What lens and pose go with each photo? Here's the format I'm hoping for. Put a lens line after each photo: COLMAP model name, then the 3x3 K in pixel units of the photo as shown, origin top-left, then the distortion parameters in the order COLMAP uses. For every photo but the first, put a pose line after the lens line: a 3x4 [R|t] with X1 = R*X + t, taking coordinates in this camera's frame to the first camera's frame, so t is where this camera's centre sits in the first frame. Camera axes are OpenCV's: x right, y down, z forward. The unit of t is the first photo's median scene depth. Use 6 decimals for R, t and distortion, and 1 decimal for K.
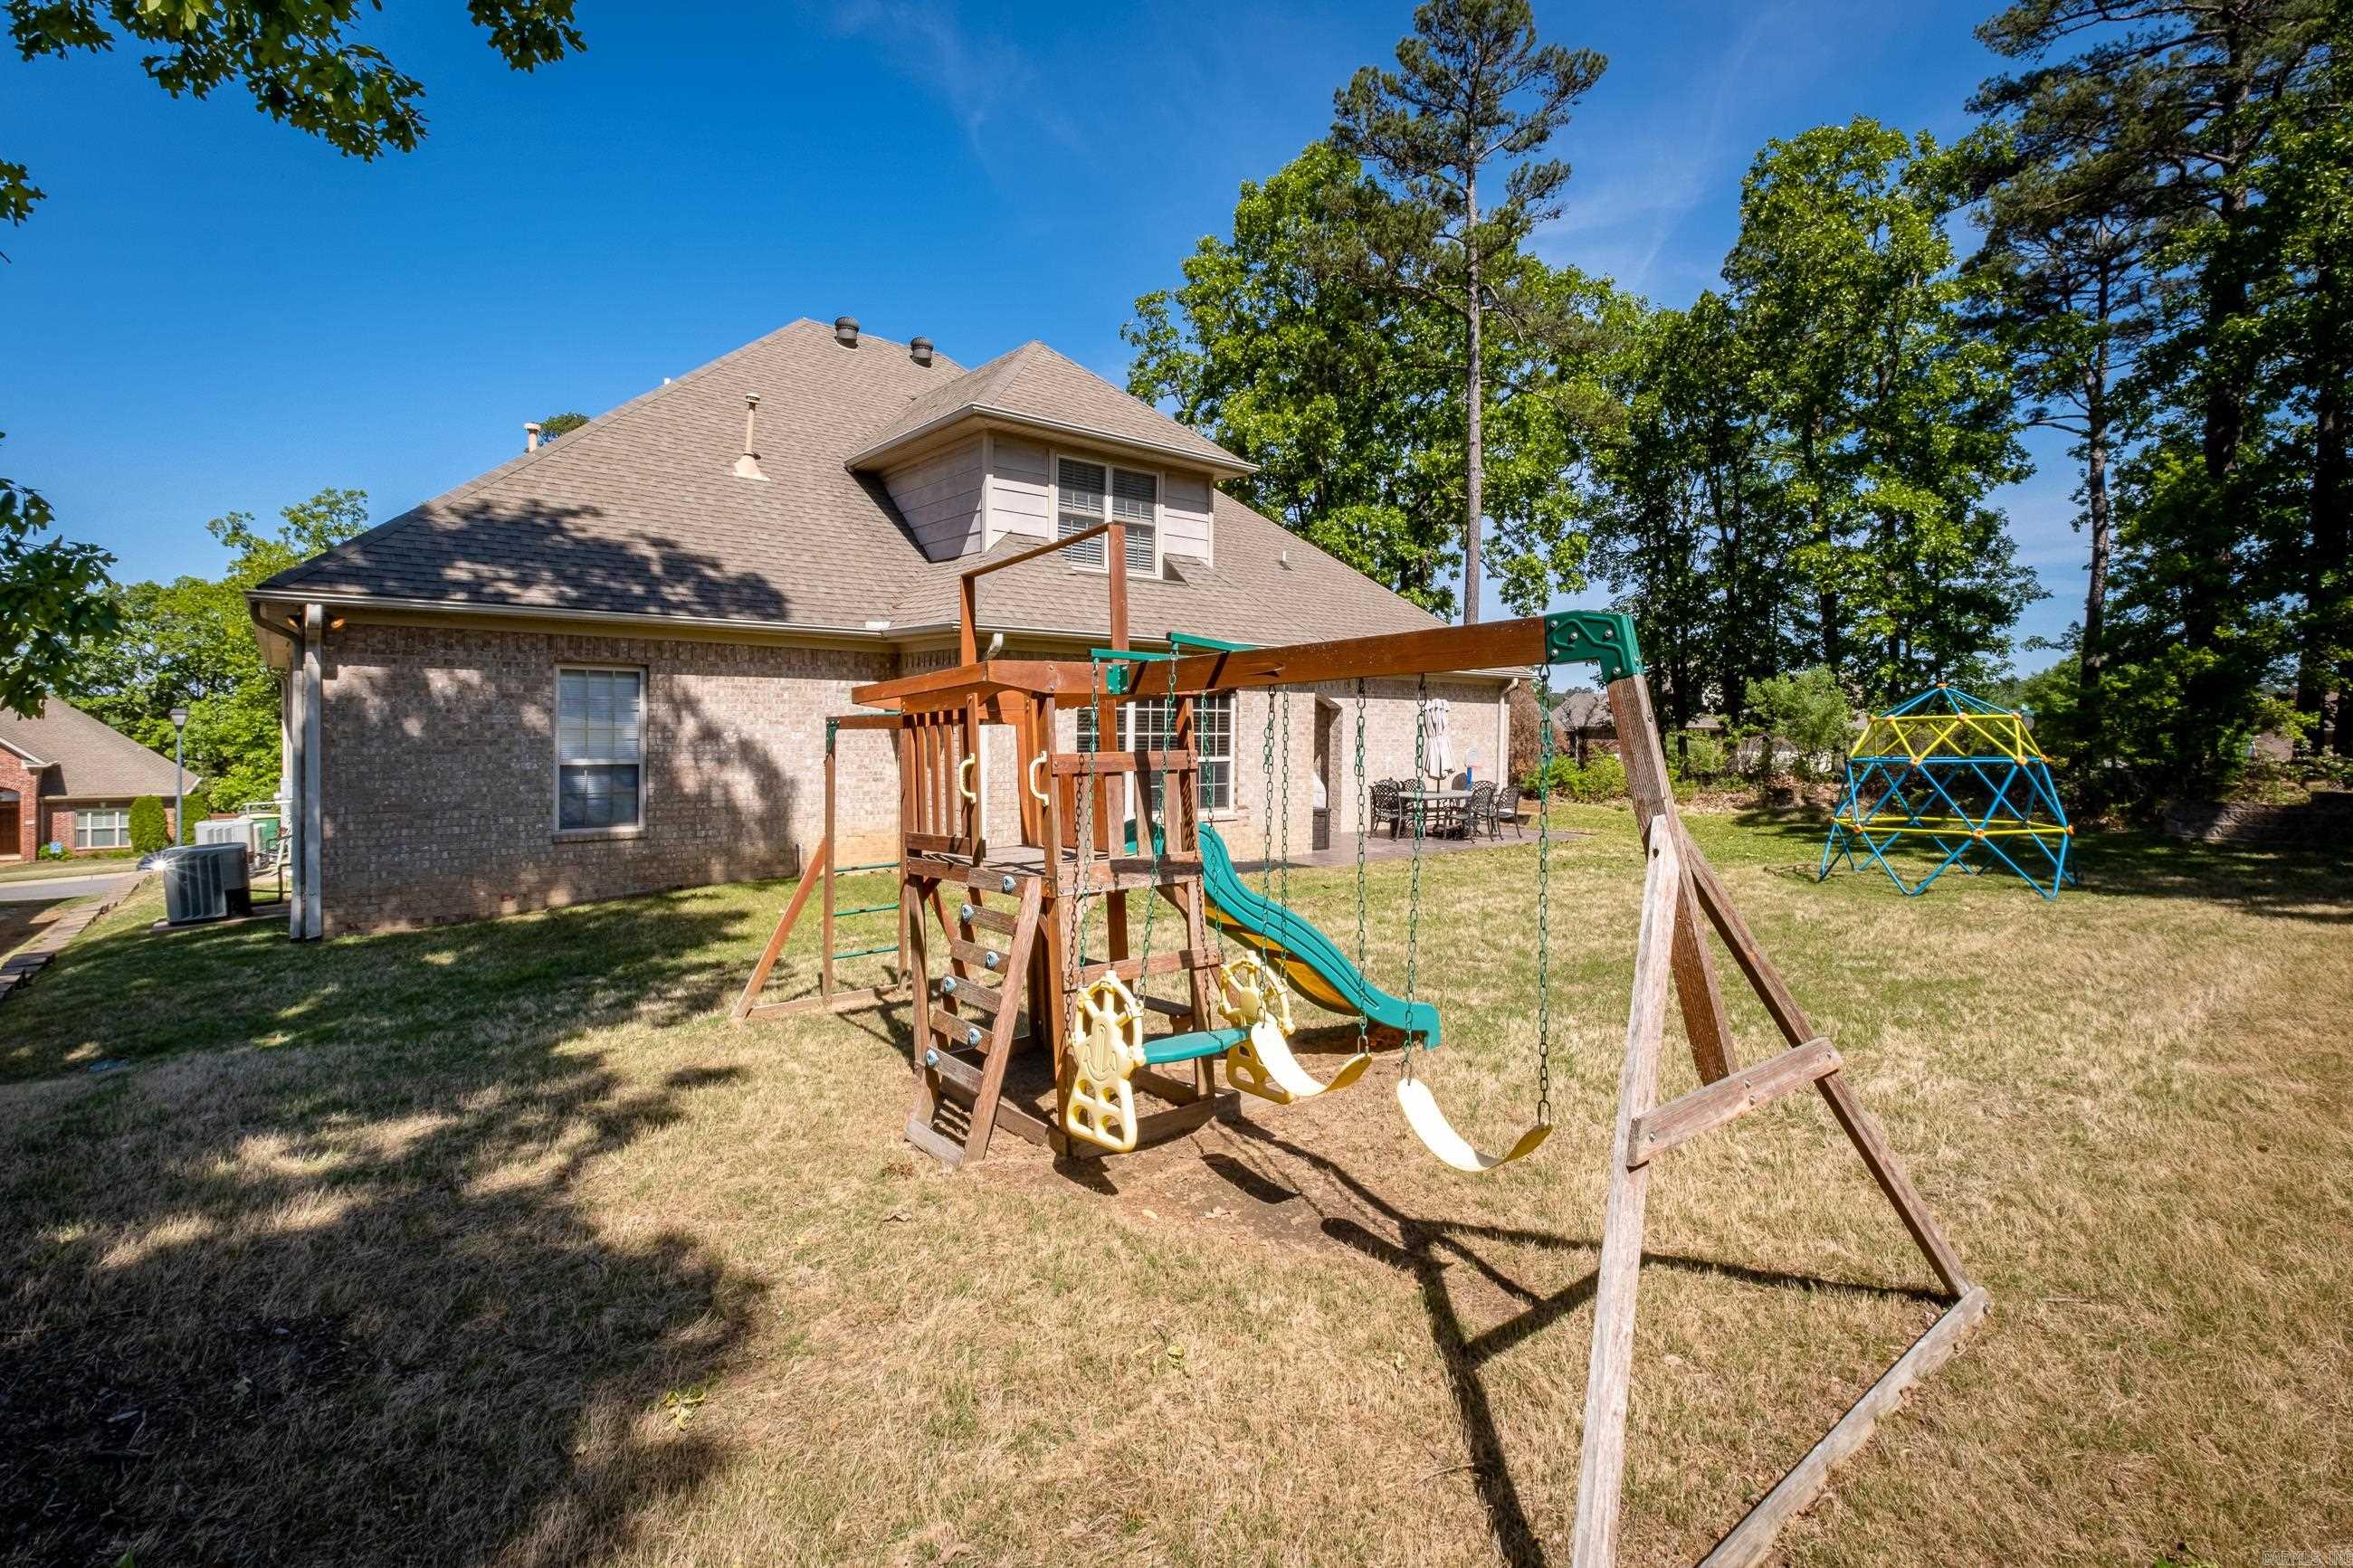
lens RADIAL K [[1099.9, 0, 1184.6], [0, 1099.9, 750.9], [0, 0, 1]] dist [0.000800, -0.000062]
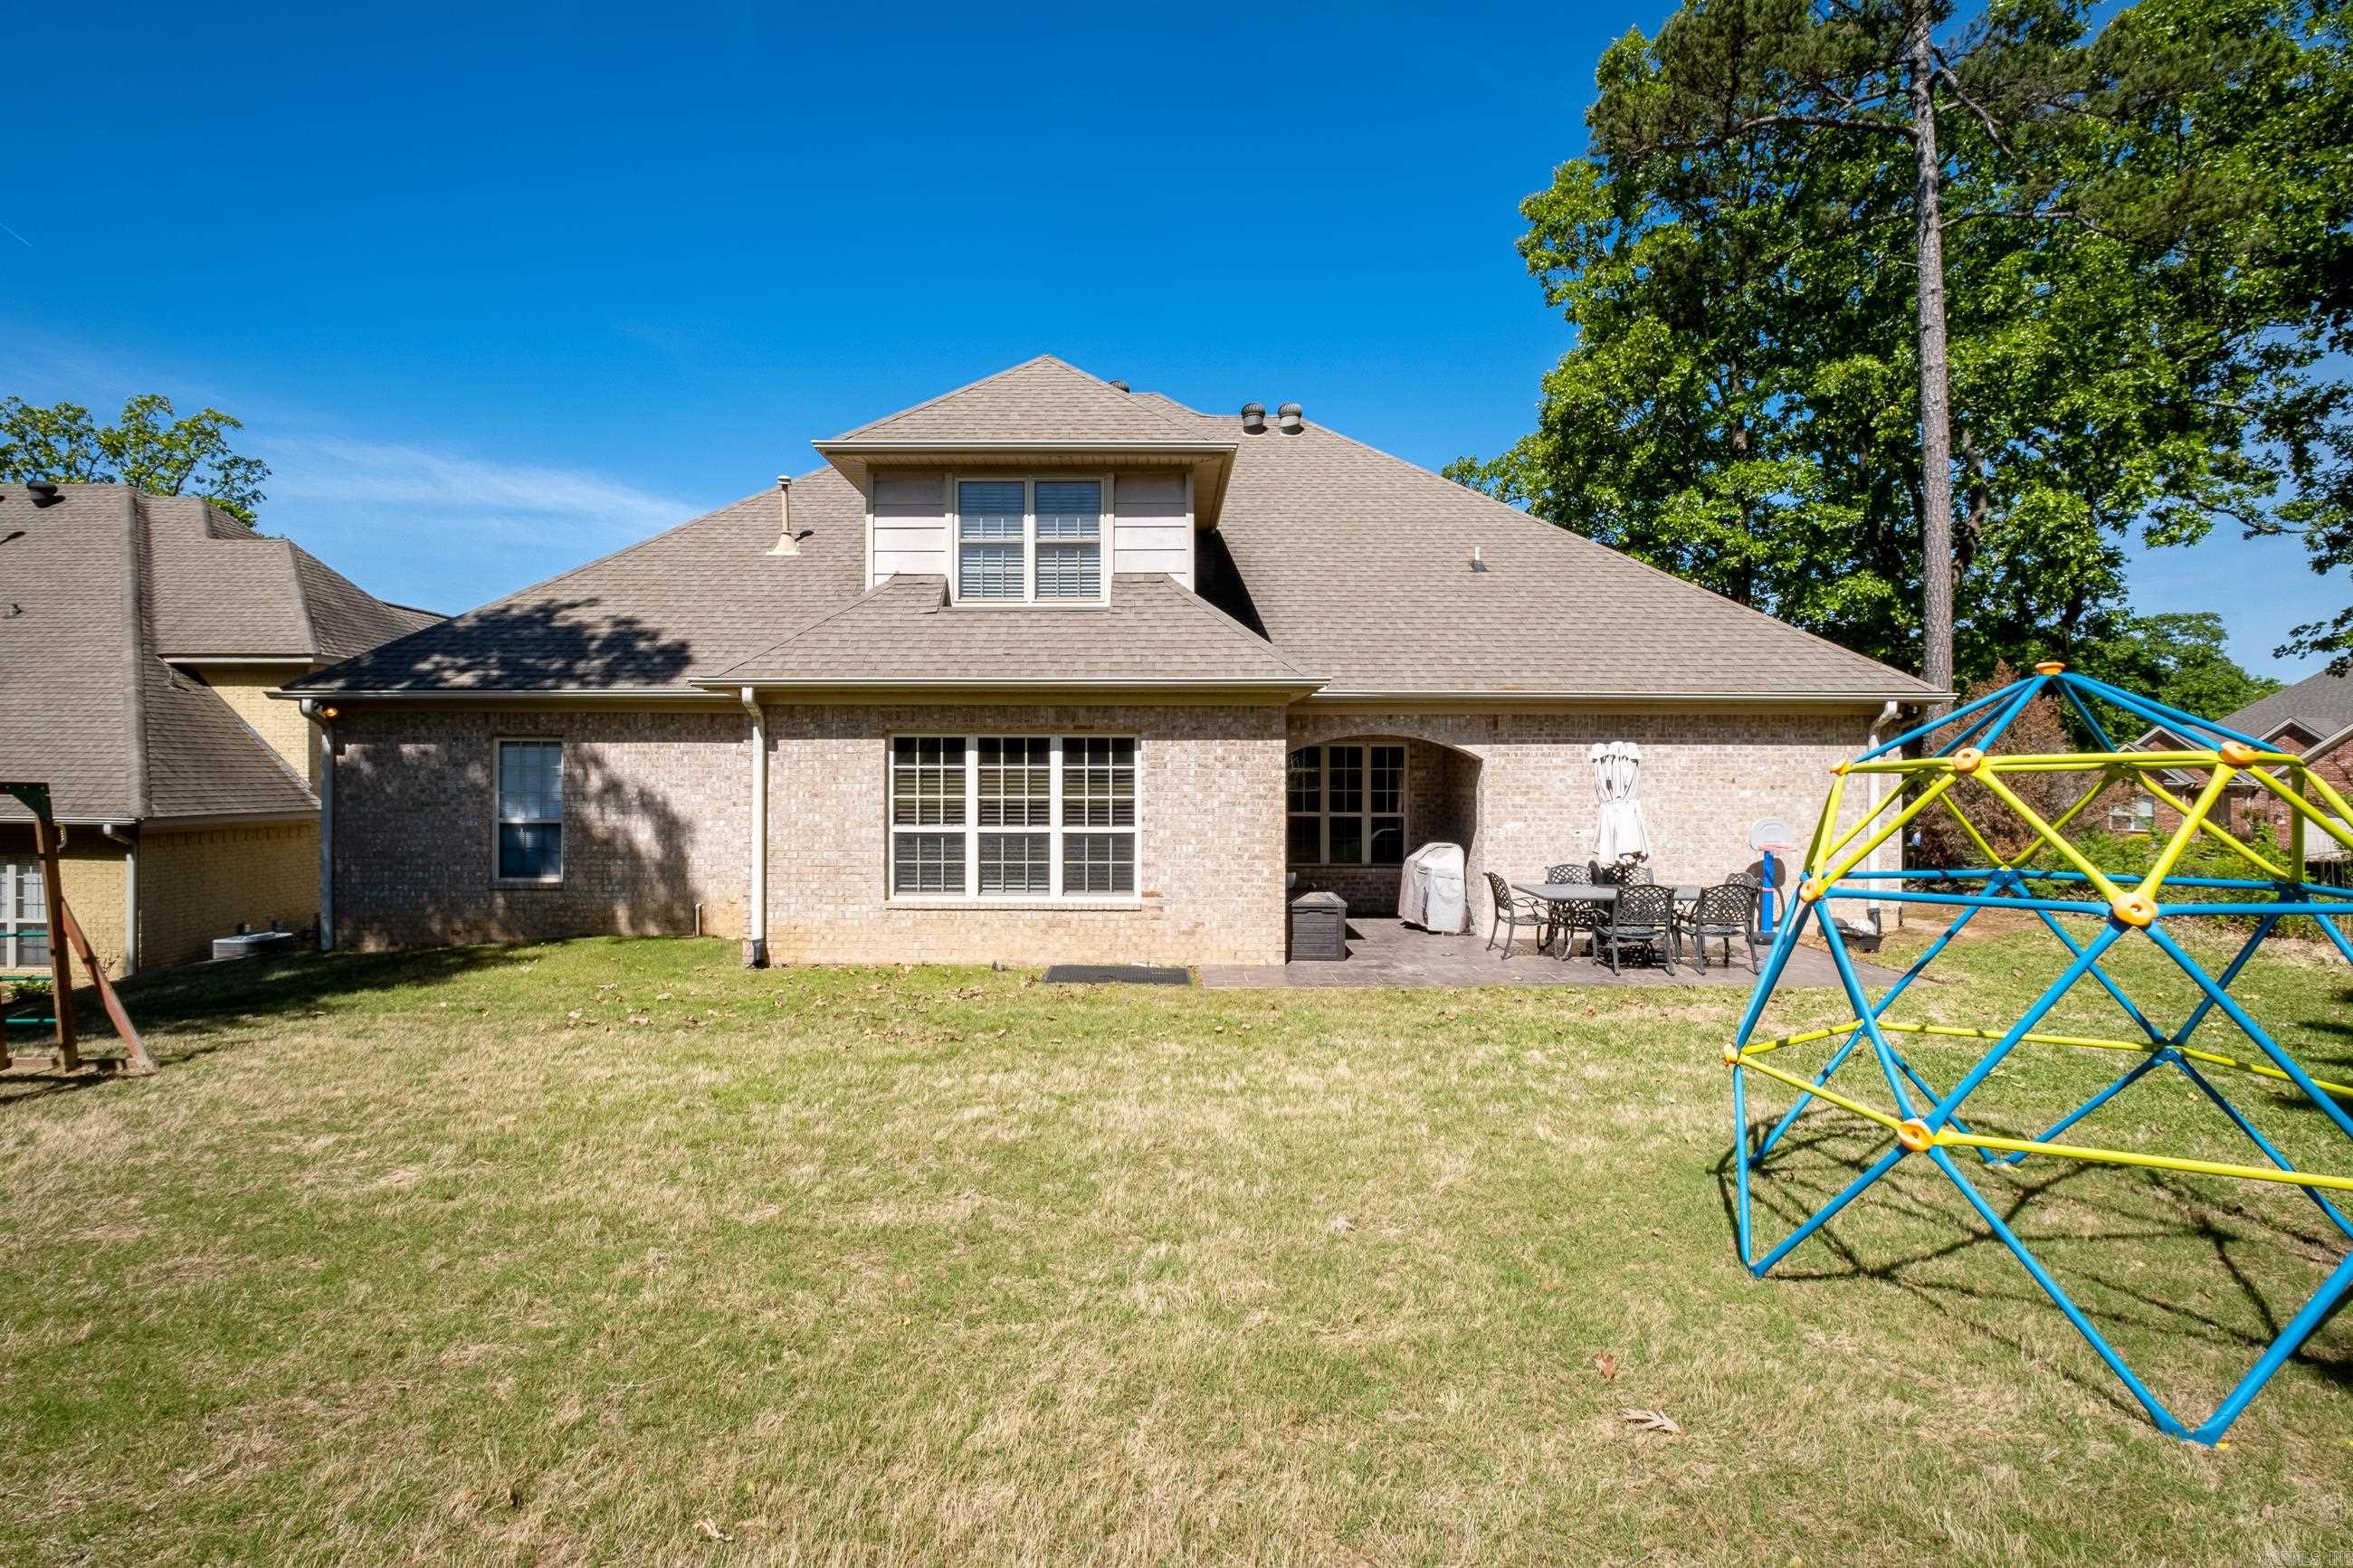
lens RADIAL K [[1034.3, 0, 1144.6], [0, 1034.3, 790.0], [0, 0, 1]] dist [-0.002955, -0.000385]
pose [[0.760665, 0.002236, -0.649141, 0.523719], [-0.009968, 0.999916, -0.008235, -0.014881], [0.649069, 0.012735, 0.760623, 0.463127]]
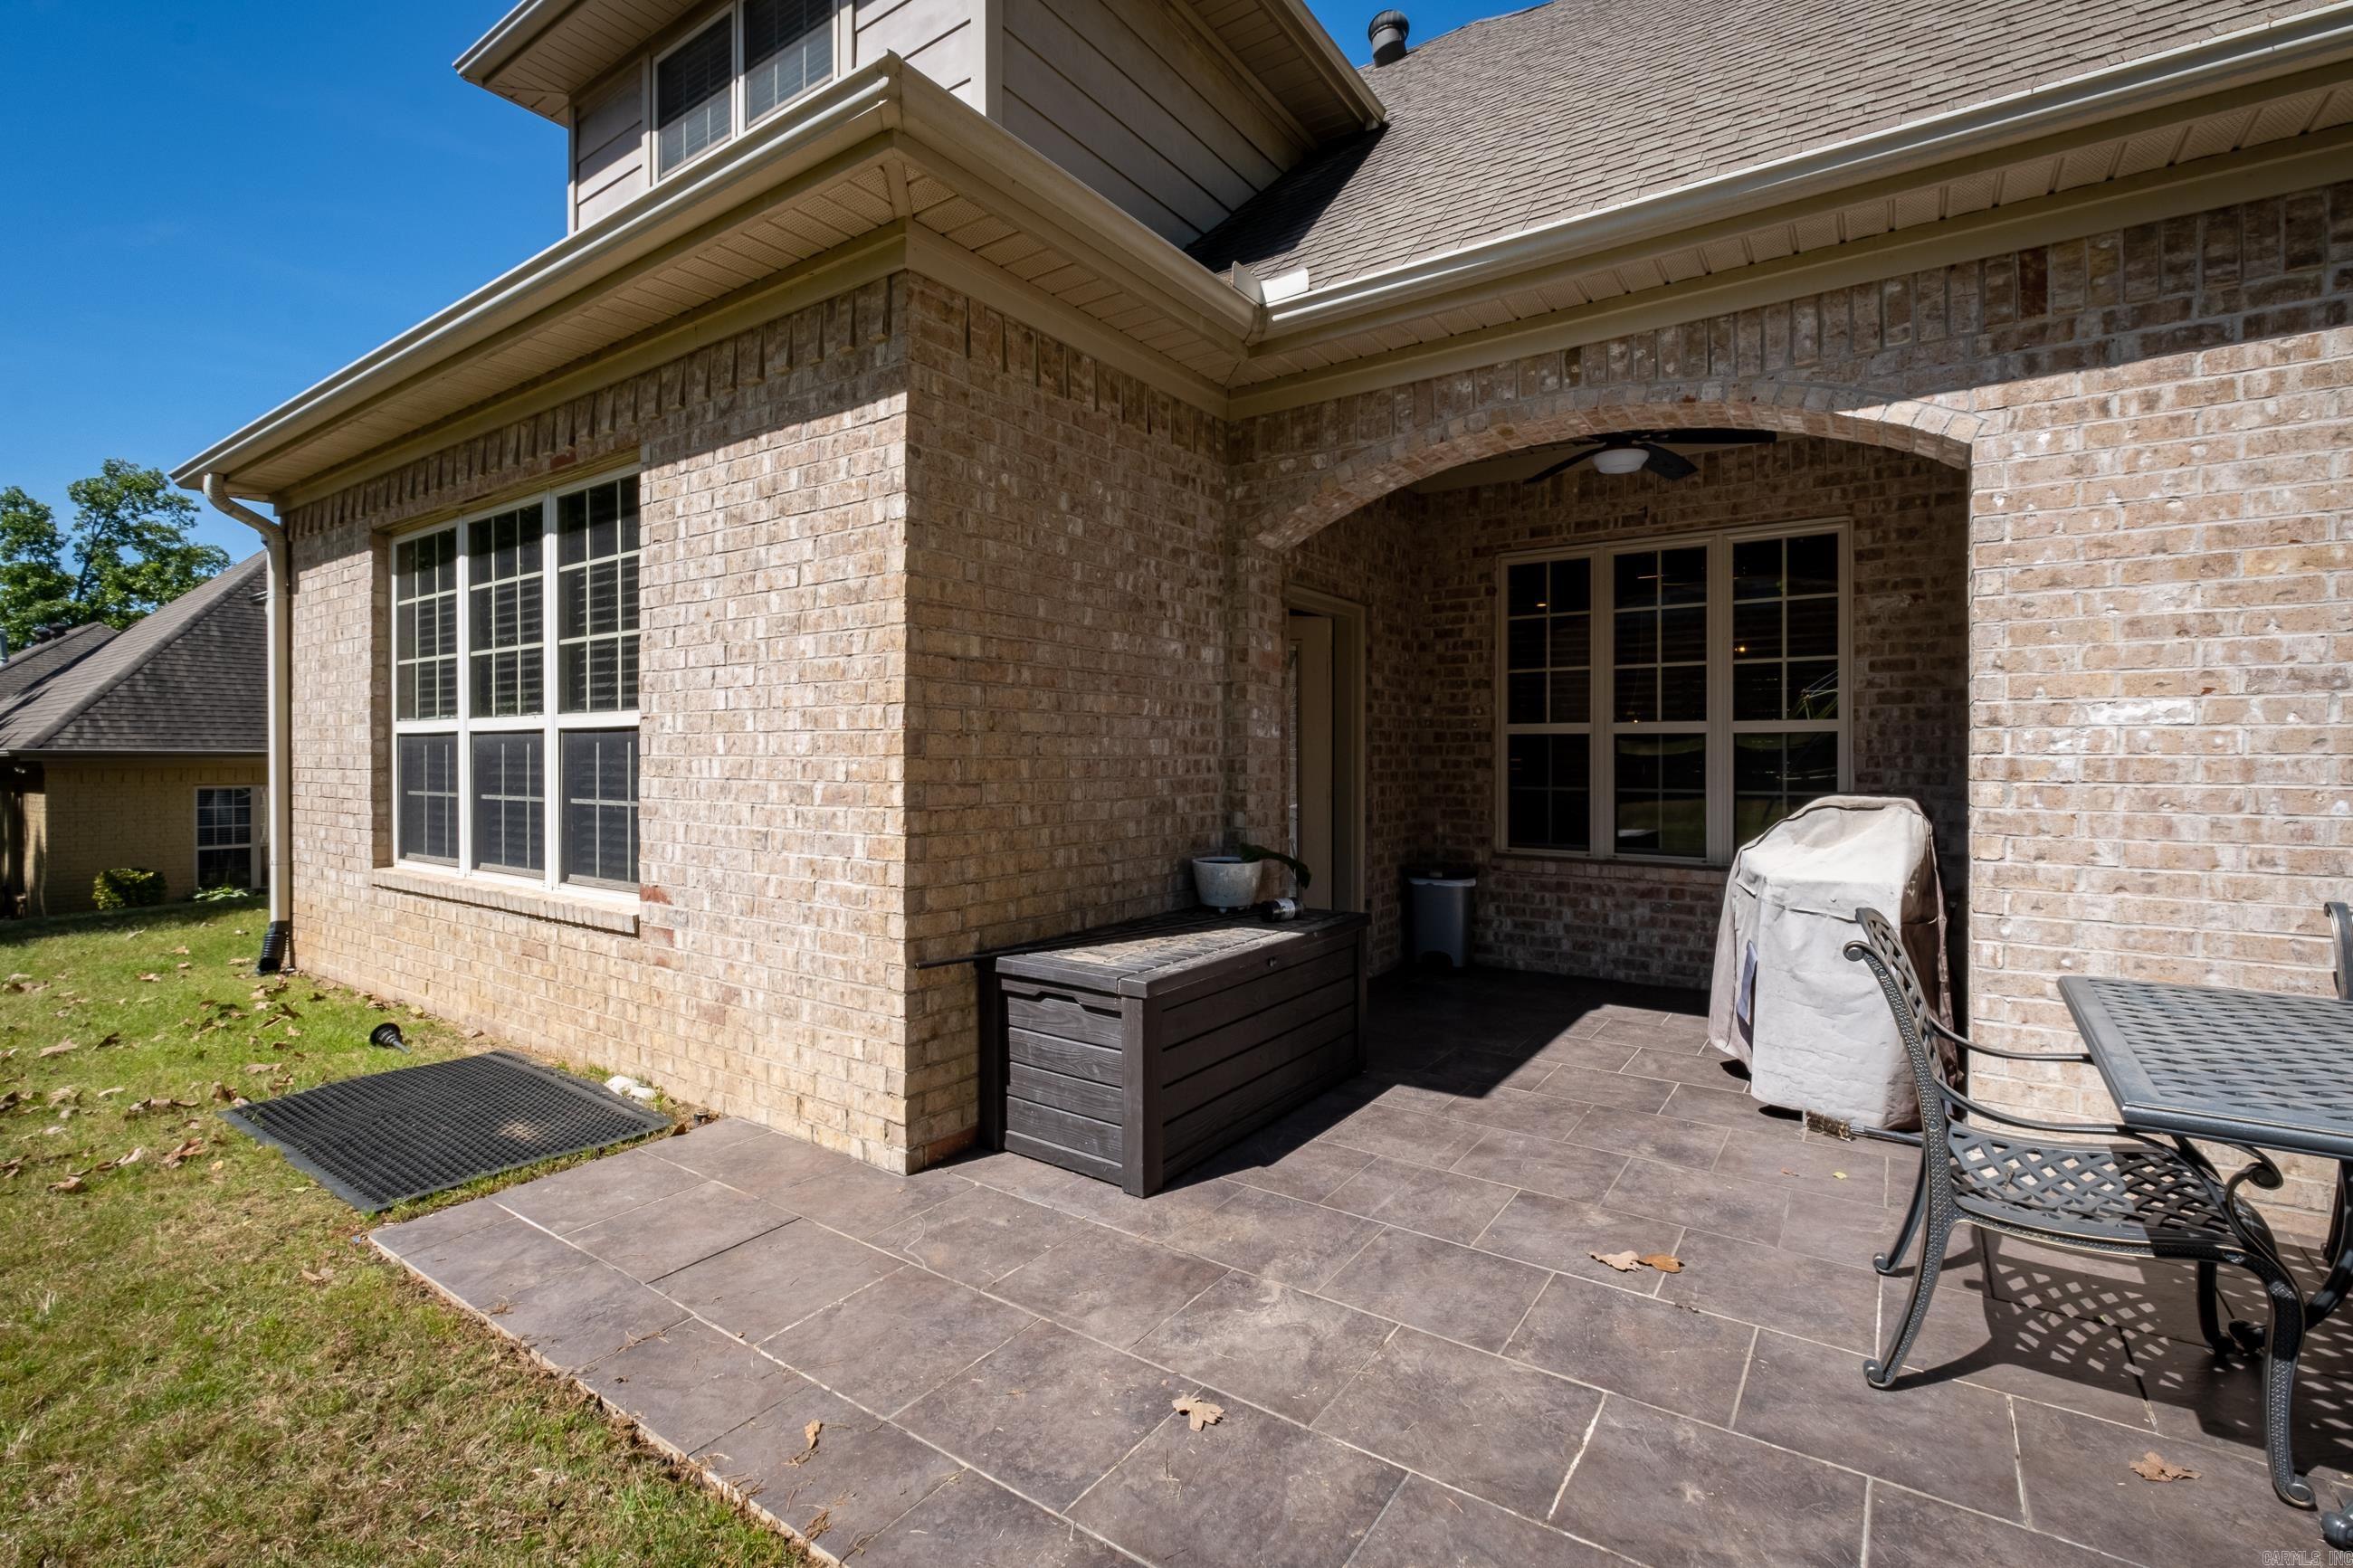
lens RADIAL K [[1040.9, 0, 1176.5], [0, 1040.9, 758.1], [0, 0, 1]] dist [-0.004490, -0.000523]
pose [[0.266155, -0.007233, -0.963903, 0.342708], [-0.020919, 0.999693, -0.013277, 0.018574], [0.963703, 0.023698, 0.265922, 1.077755]]
